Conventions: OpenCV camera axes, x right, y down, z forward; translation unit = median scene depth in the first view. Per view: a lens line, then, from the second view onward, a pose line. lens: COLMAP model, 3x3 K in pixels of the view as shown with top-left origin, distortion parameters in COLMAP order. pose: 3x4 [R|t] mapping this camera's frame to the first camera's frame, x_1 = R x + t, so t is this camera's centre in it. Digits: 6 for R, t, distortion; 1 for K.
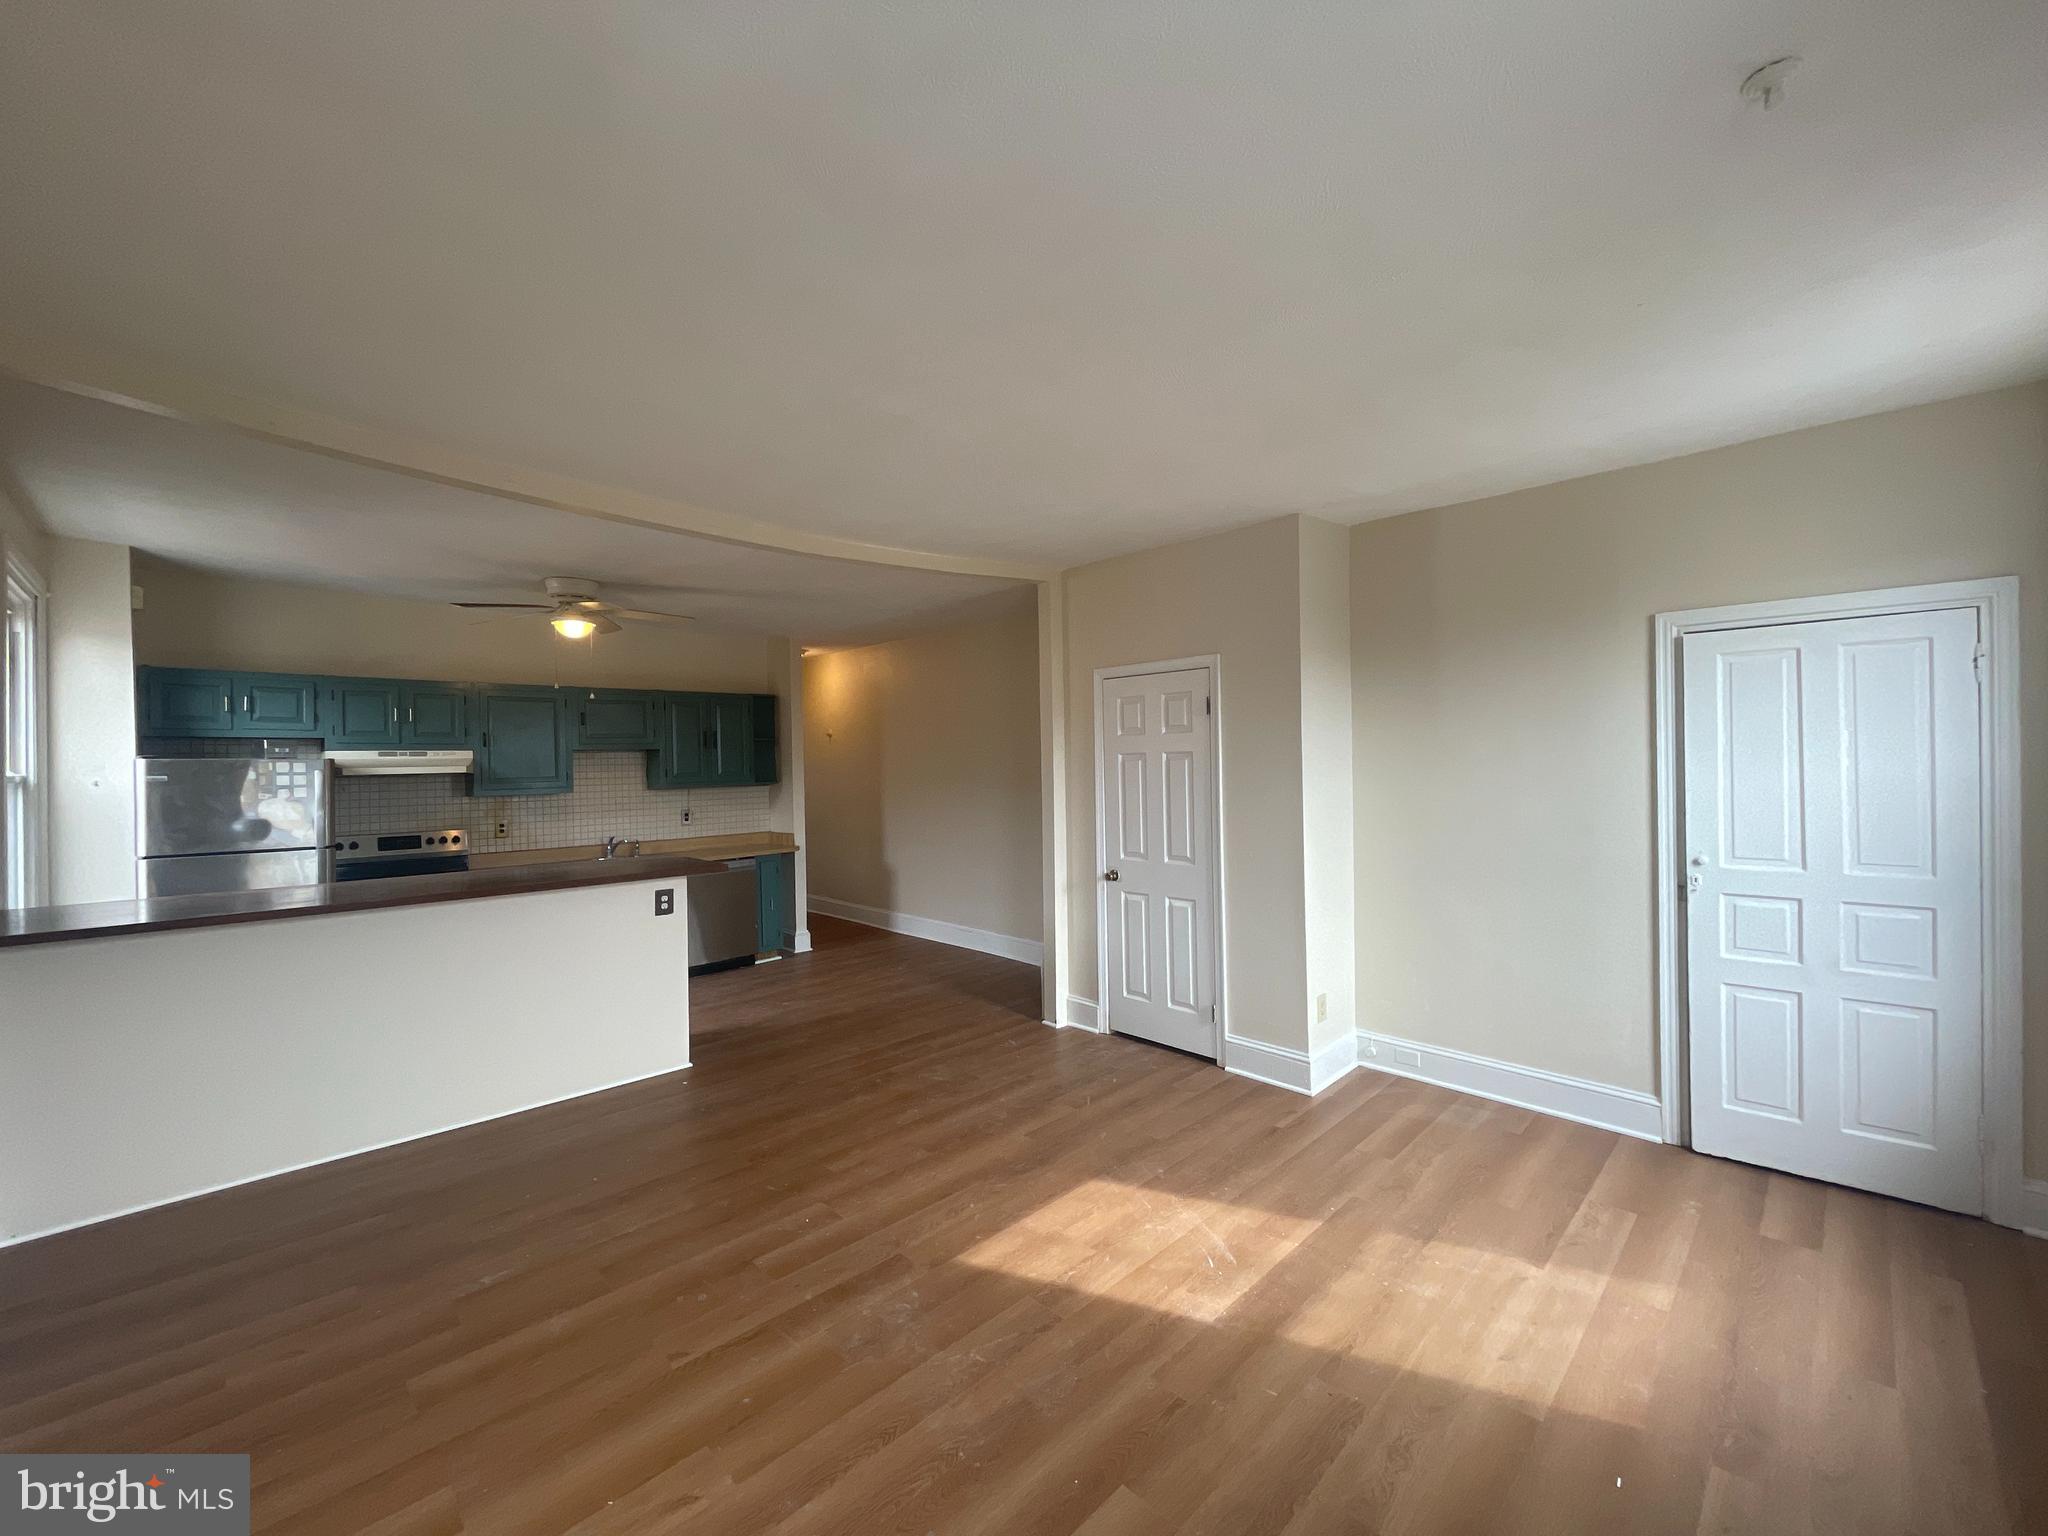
lens RADIAL K [[827.9, 0, 1019.2], [0, 827.9, 763.9], [0, 0, 1]] dist [-0.008235, 0.000414]
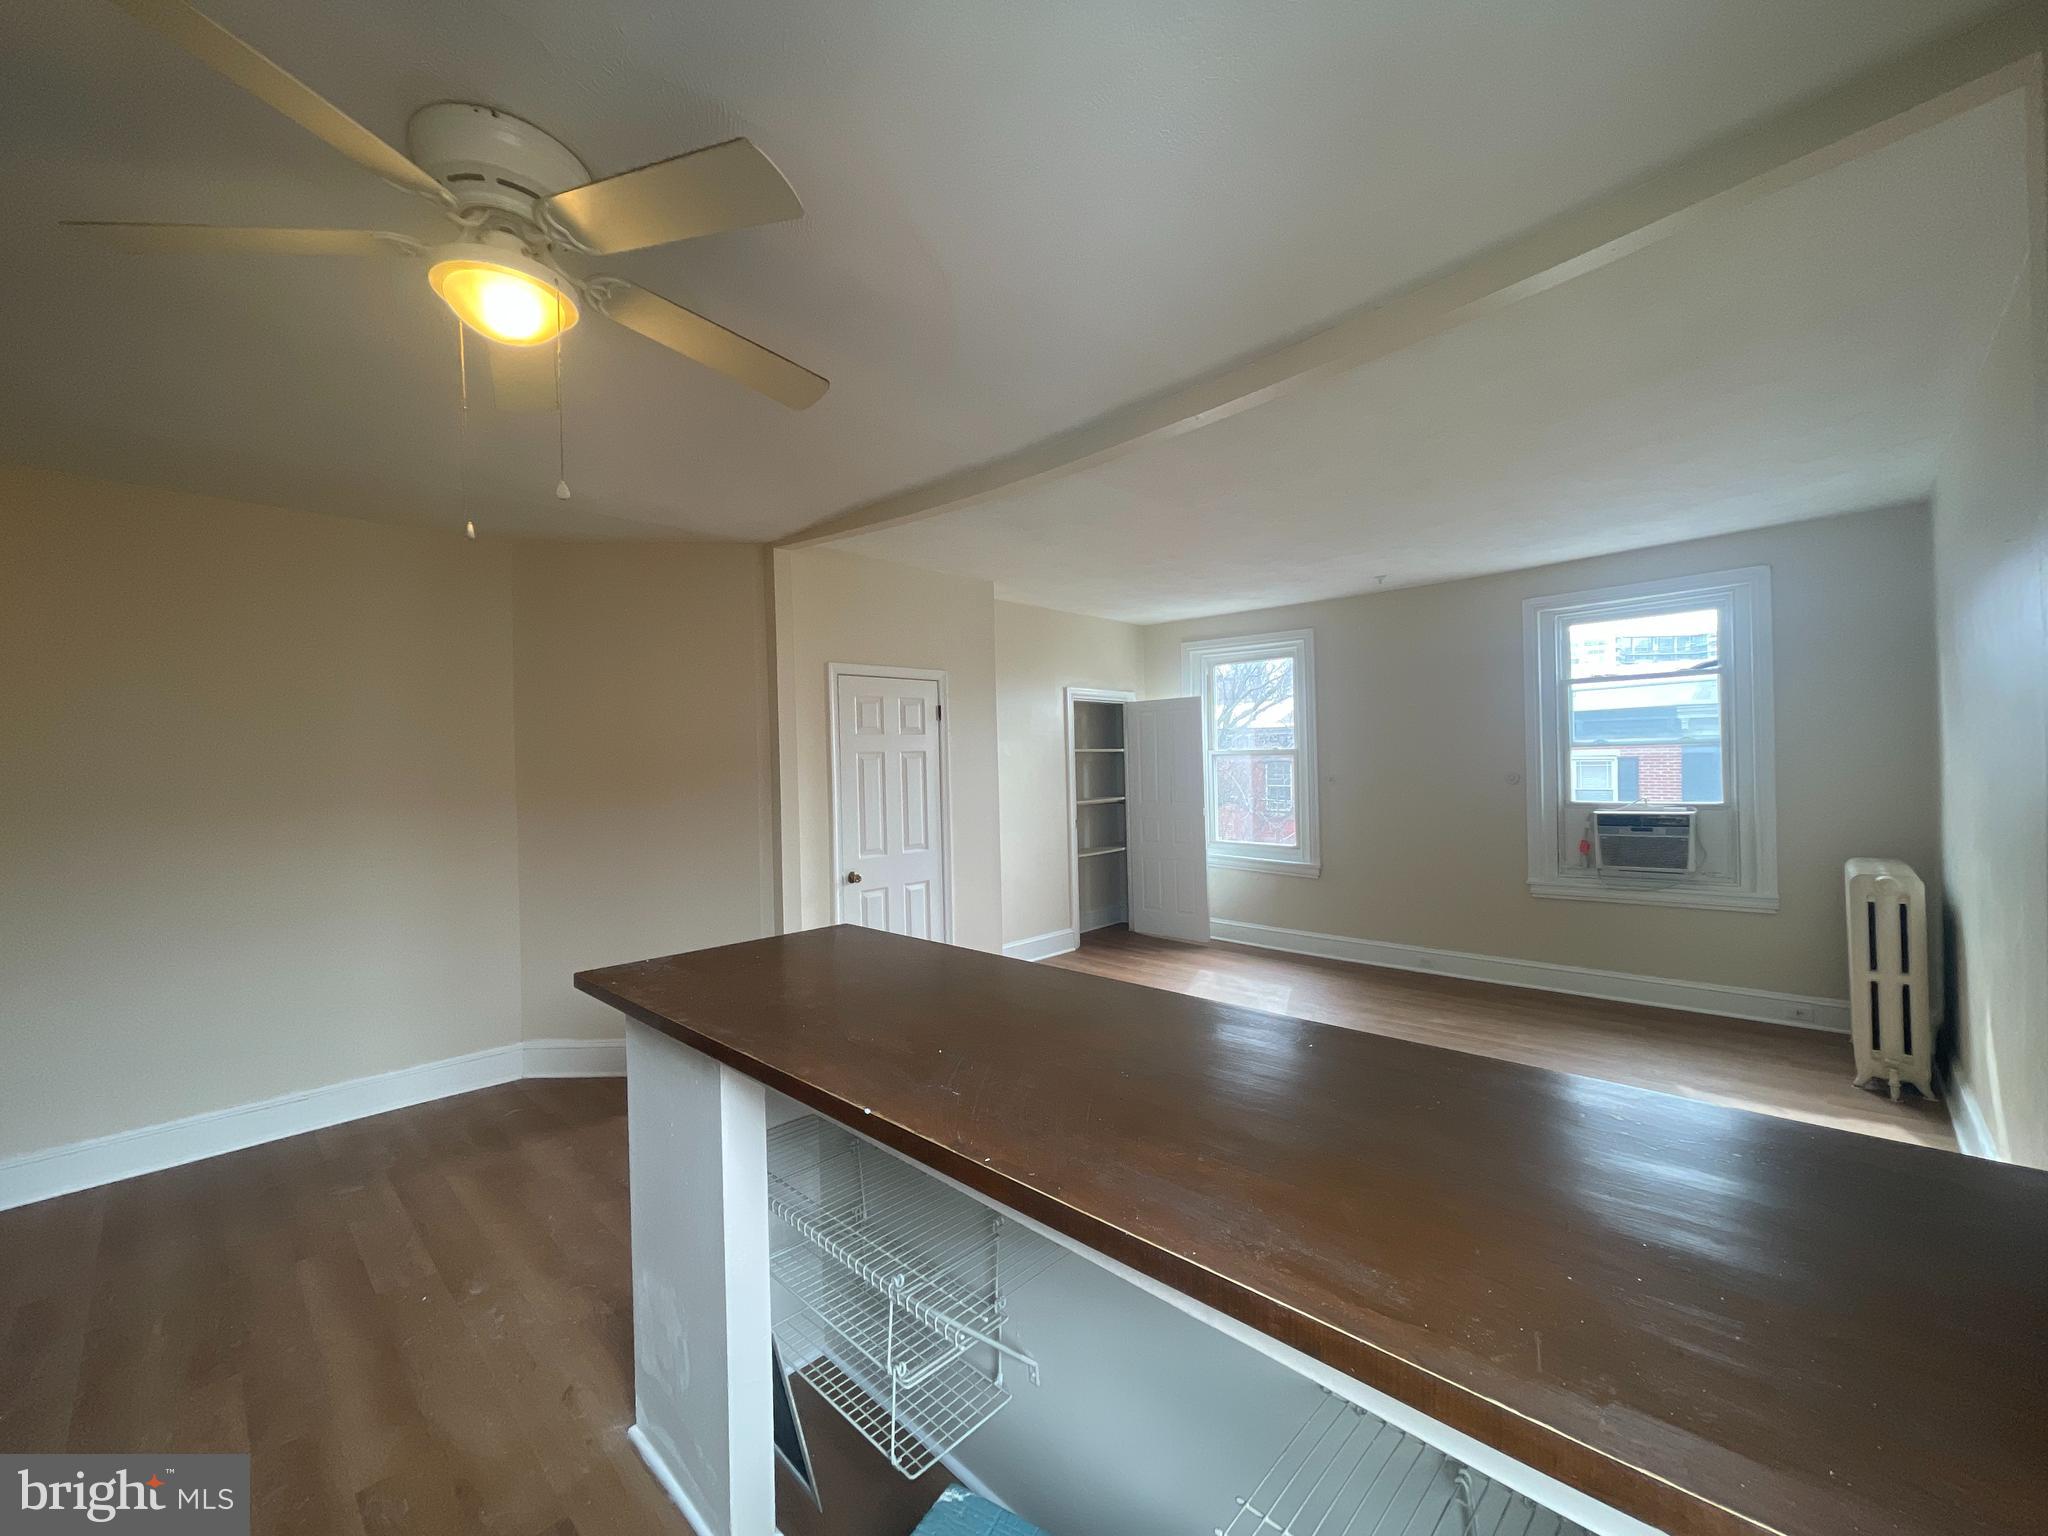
lens RADIAL K [[827.9, 0, 1019.2], [0, 827.9, 763.9], [0, 0, 1]] dist [-0.008235, 0.000414]
pose [[-0.015376, 0.010476, 0.999827, -0.866140], [0.030241, 0.999493, -0.010007, 0.016860], [-0.999424, 0.030082, -0.015685, 0.815096]]
